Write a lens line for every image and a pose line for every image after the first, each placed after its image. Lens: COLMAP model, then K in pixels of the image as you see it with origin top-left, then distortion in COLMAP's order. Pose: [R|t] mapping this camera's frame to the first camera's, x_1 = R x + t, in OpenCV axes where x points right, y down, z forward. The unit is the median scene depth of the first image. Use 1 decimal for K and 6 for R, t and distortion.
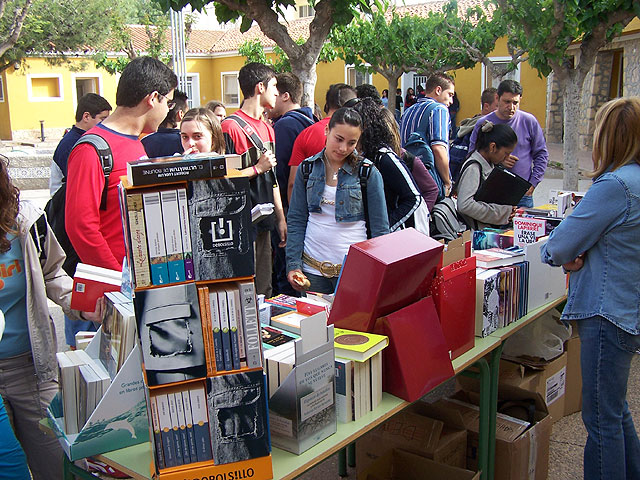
lens RADIAL K [[1011.8, 0, 320.0], [0, 1011.8, 240.0], [0, 0, 1]] dist [-0.259549, 1.118105]
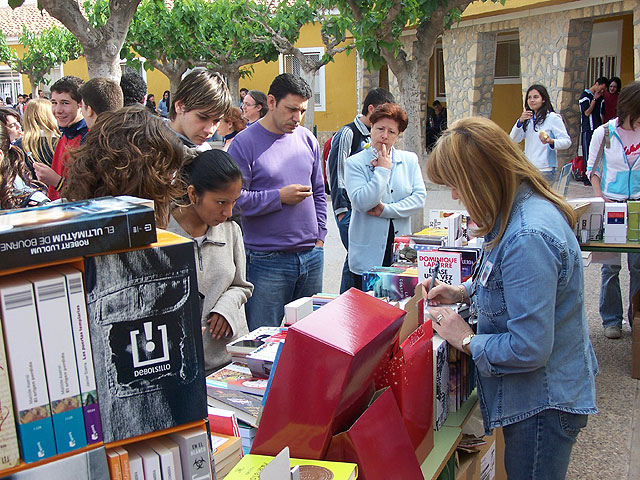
lens RADIAL K [[1011.8, 0, 320.0], [0, 1011.8, 240.0], [0, 0, 1]] dist [-0.259549, 1.118105]
pose [[0.952505, -0.052577, 0.299949, -0.167408], [0.053147, 0.998567, 0.006264, -0.063353], [-0.299849, 0.009975, 0.953935, 0.462588]]
